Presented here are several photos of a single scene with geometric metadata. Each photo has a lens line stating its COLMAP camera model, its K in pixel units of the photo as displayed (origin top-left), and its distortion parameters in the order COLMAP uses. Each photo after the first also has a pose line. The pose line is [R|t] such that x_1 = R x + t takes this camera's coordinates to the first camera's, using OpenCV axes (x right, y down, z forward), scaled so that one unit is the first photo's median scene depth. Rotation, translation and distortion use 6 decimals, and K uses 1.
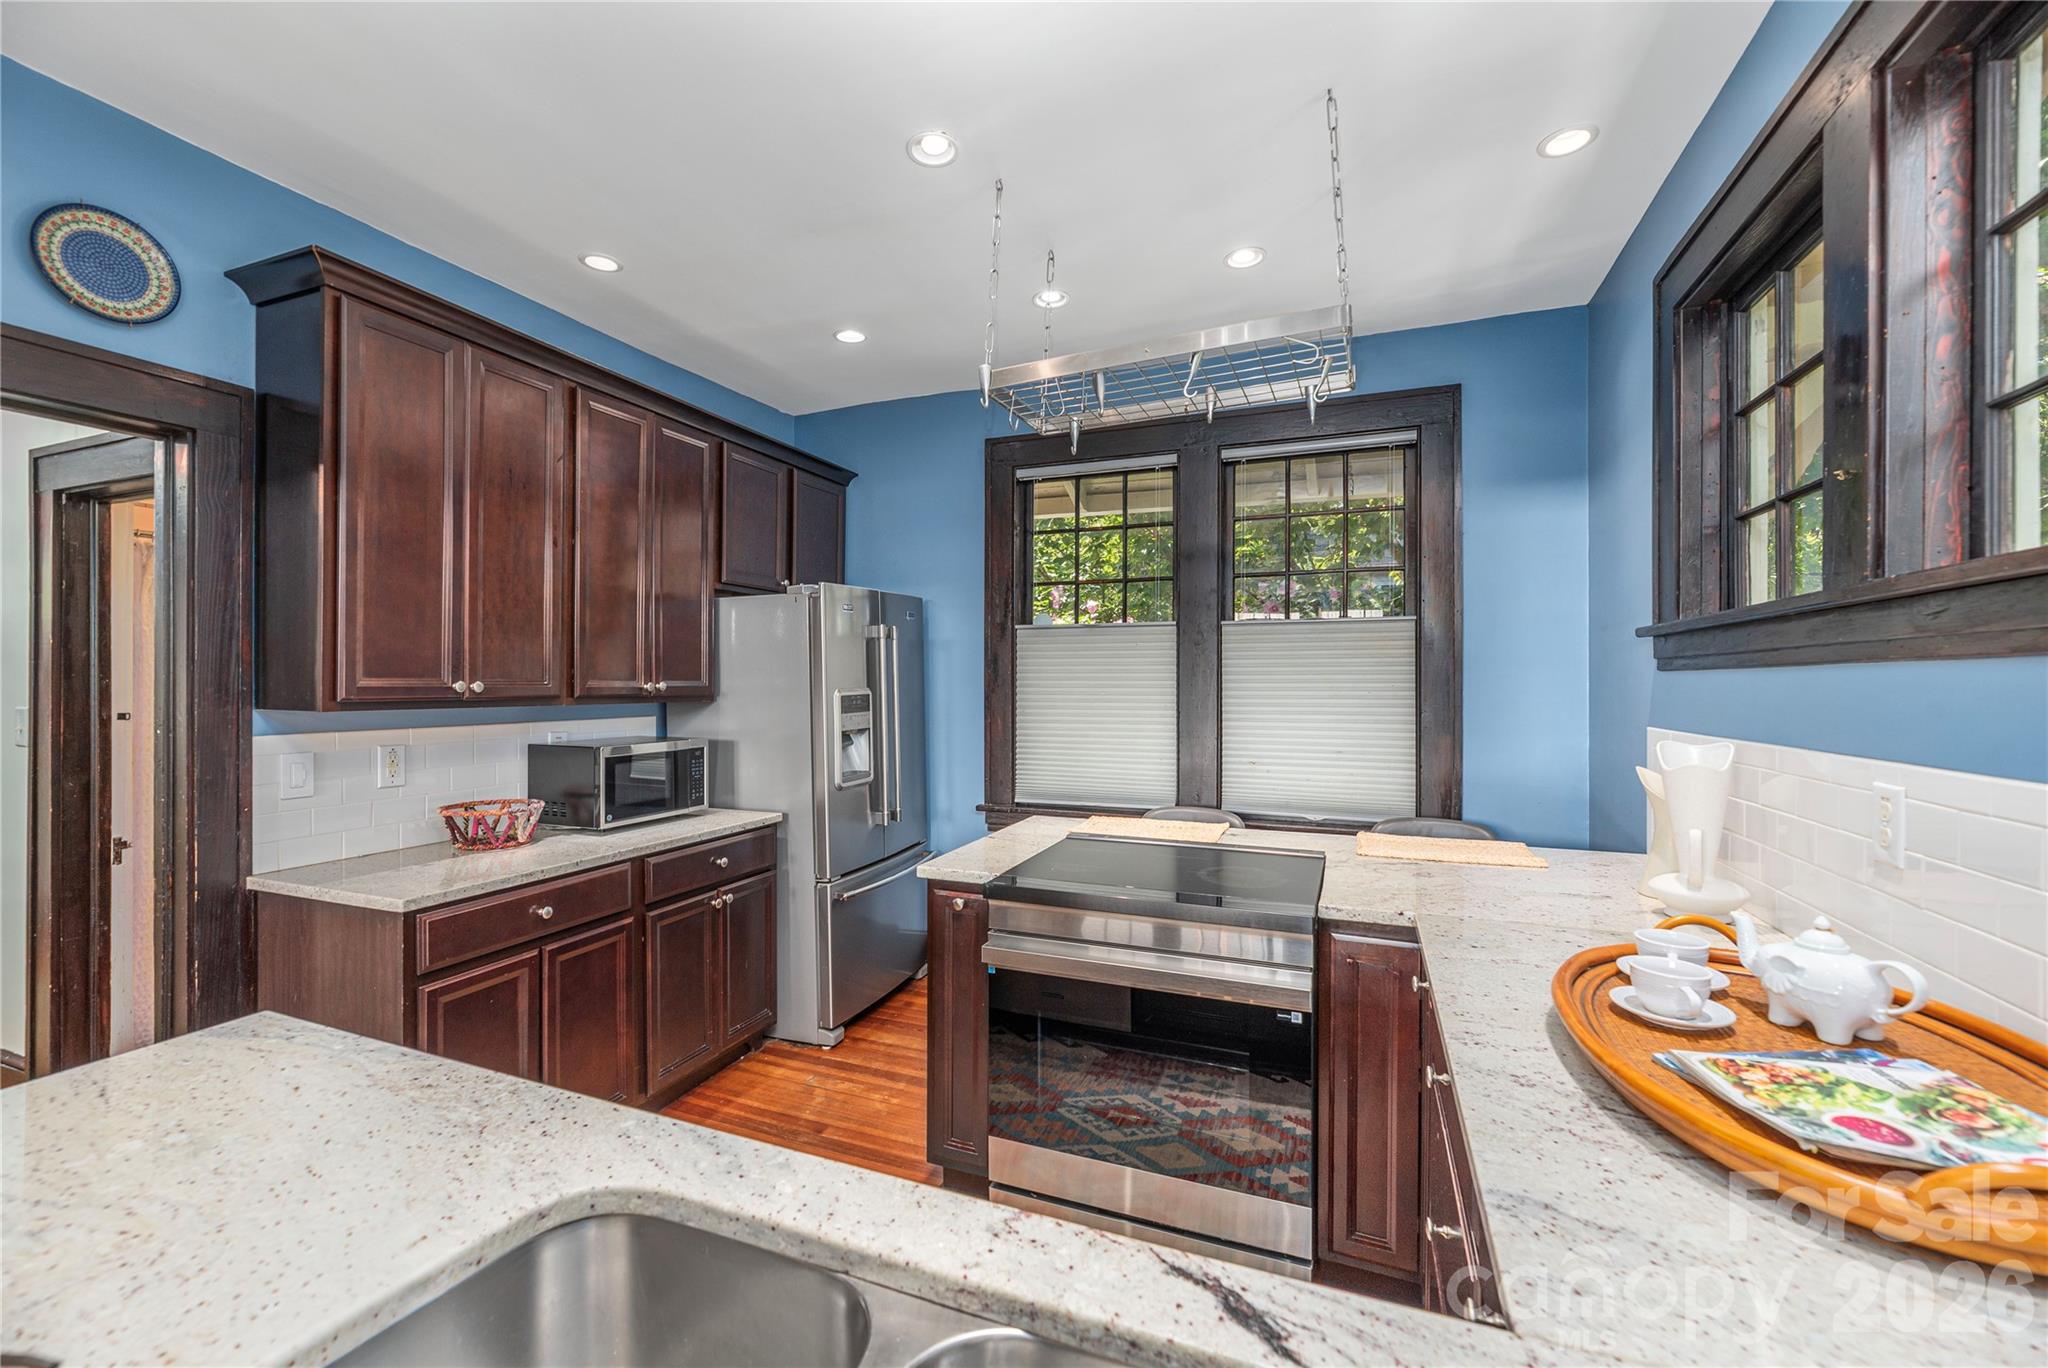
lens RADIAL K [[833.3, 0, 1017.3], [0, 833.3, 680.8], [0, 0, 1]] dist [-0.003882, 0.000472]
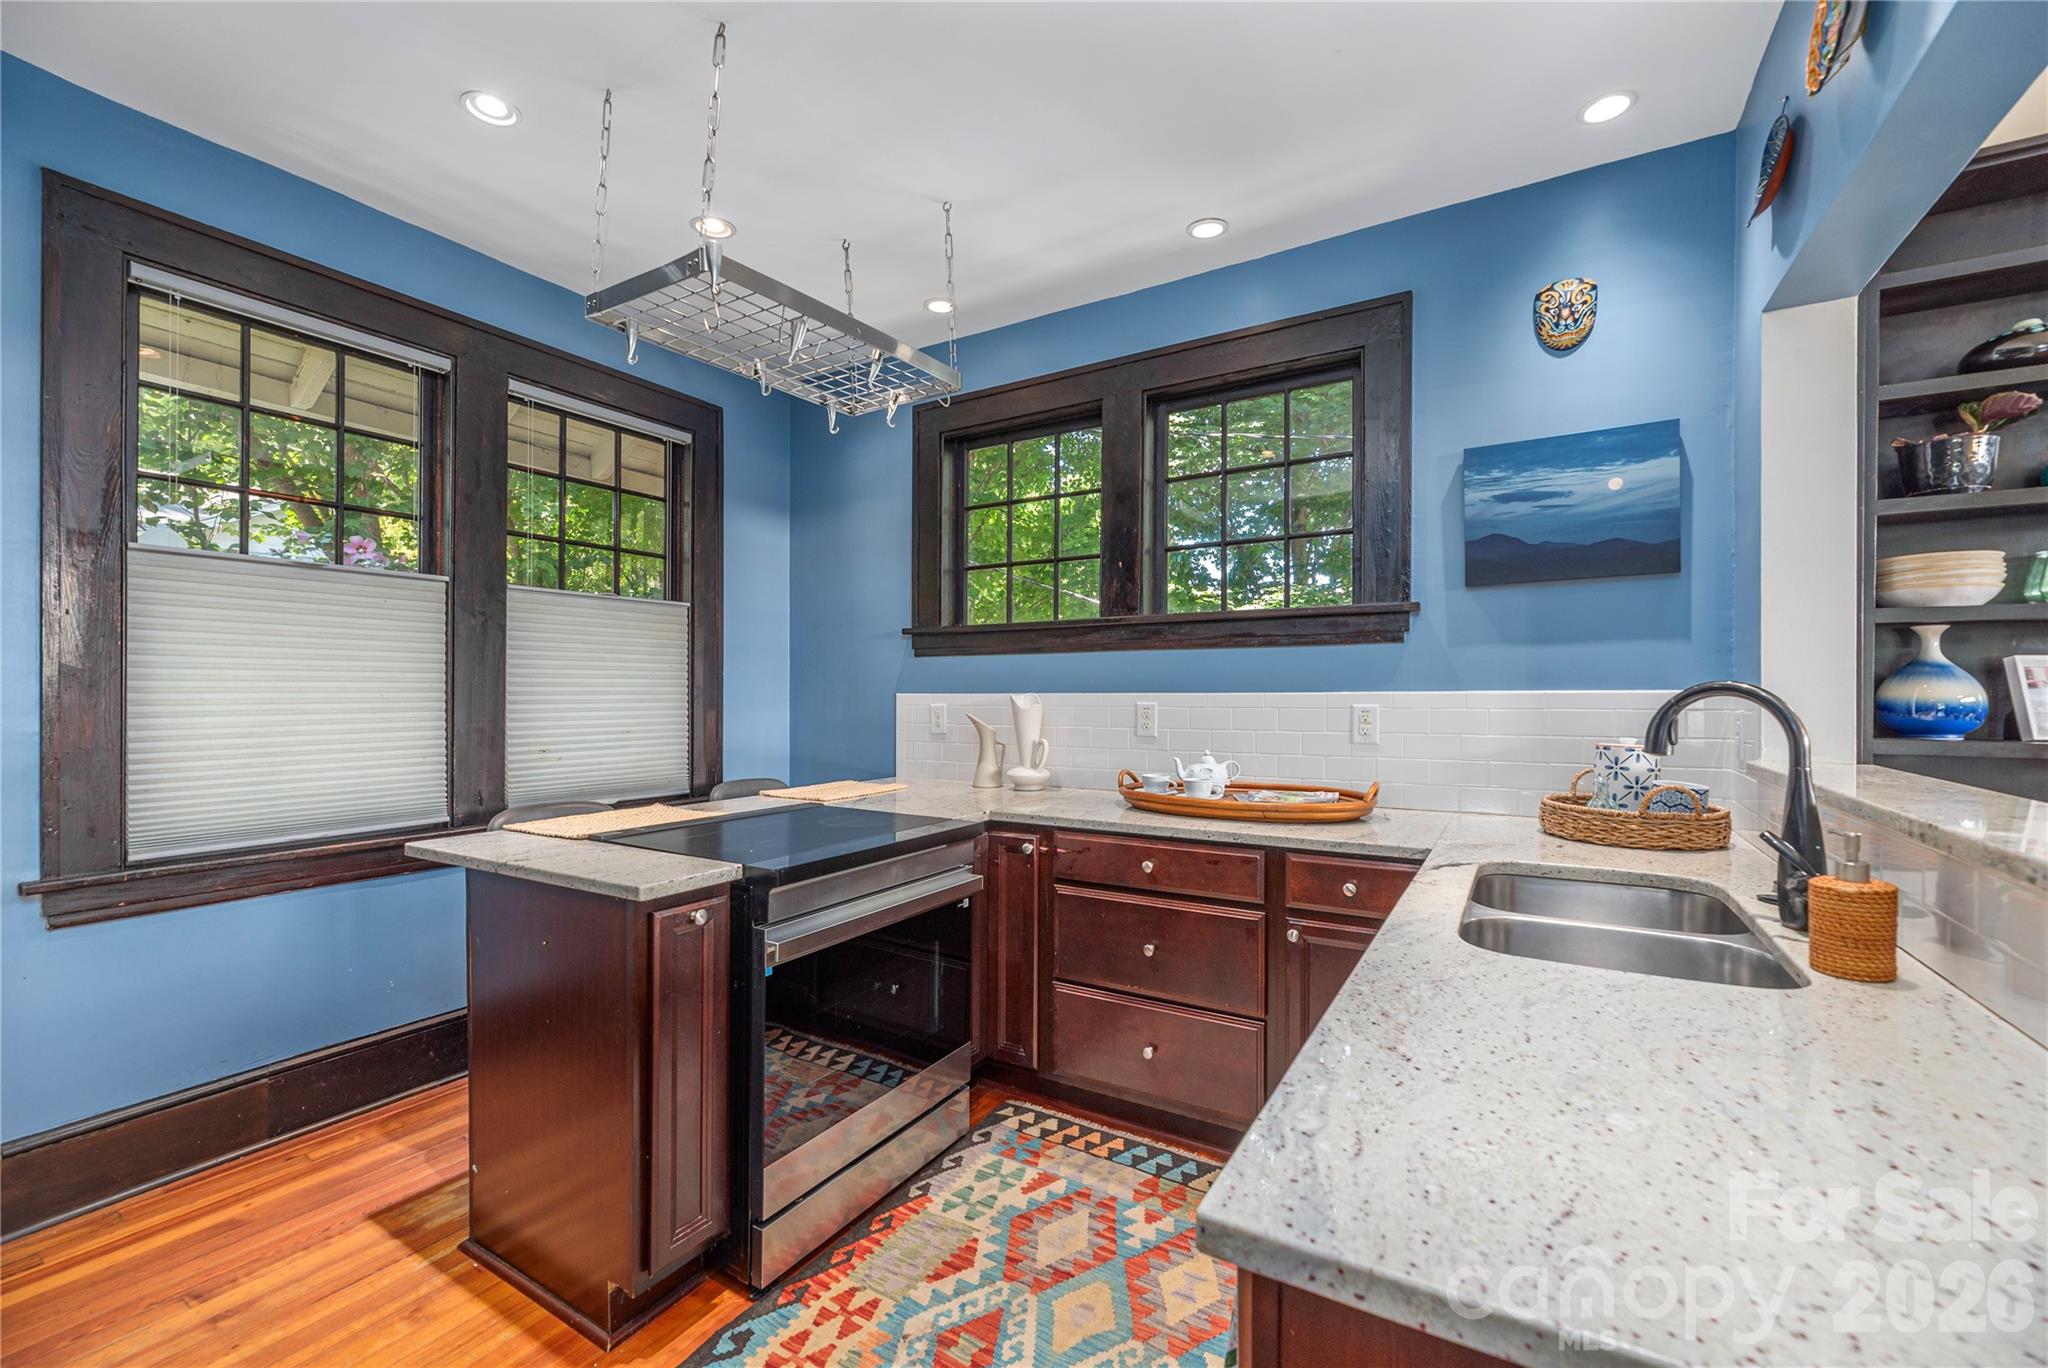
lens RADIAL K [[833.3, 0, 1012.7], [0, 833.3, 698.6], [0, 0, 1]] dist [-0.003882, 0.000472]
pose [[0.168359, -0.008830, 0.985686, -0.798034], [0.000099, 0.999960, 0.008941, 0.056730], [-0.985726, -0.001408, 0.168353, 0.588005]]
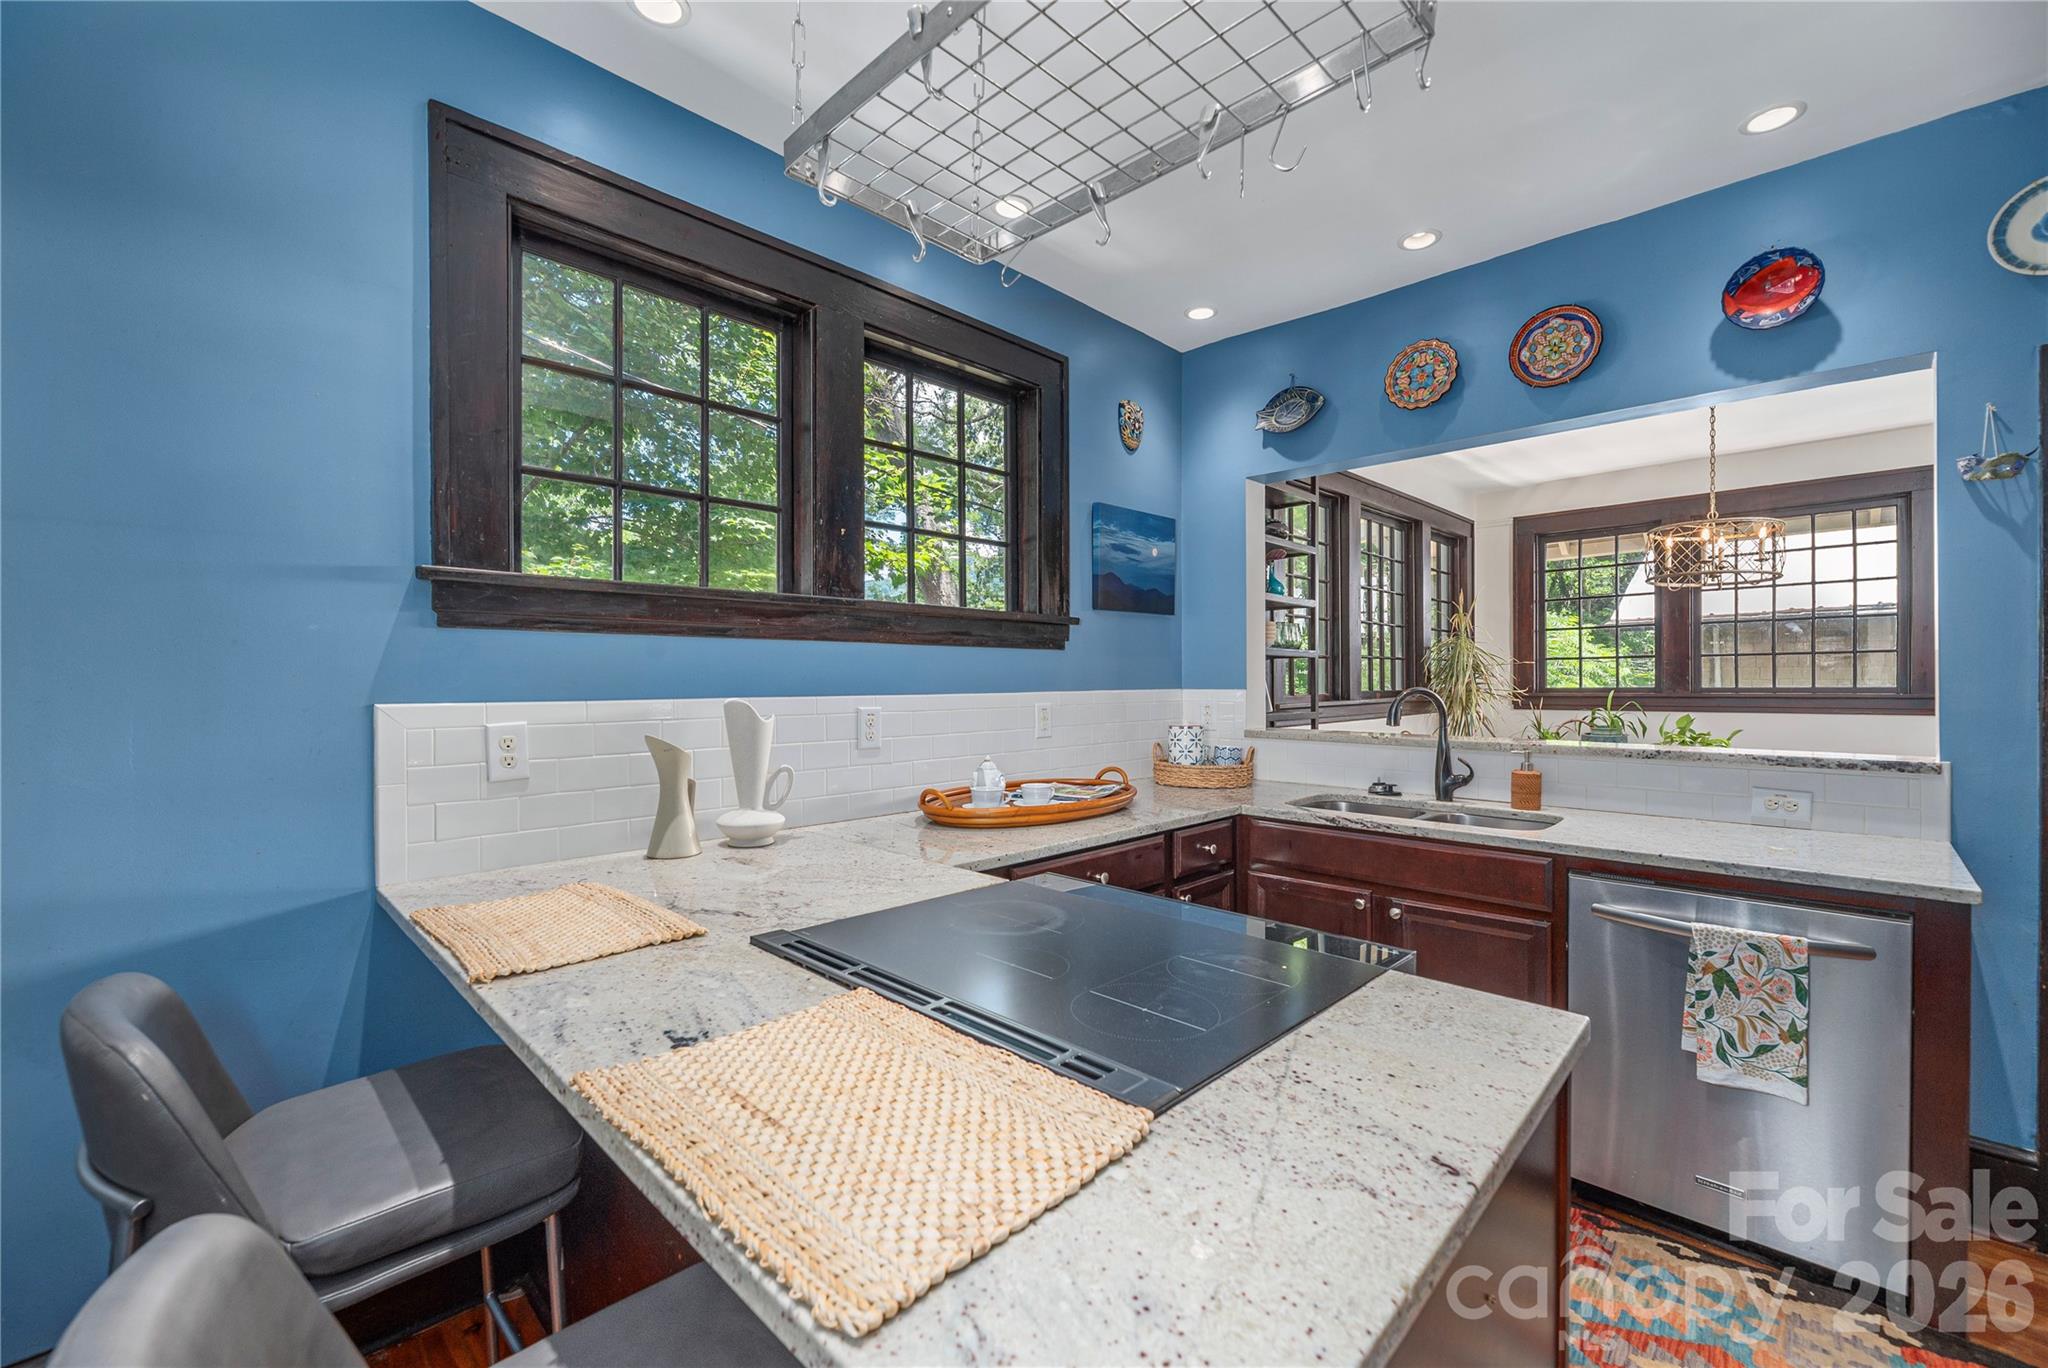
lens RADIAL K [[833.3, 0, 1033.1], [0, 833.3, 694.2], [0, 0, 1]] dist [-0.003882, 0.000472]
pose [[-0.921692, -0.006077, 0.387875, -0.023471], [0.000053, 0.999875, 0.015793, 0.039822], [-0.387922, 0.014577, -0.921577, 1.585375]]
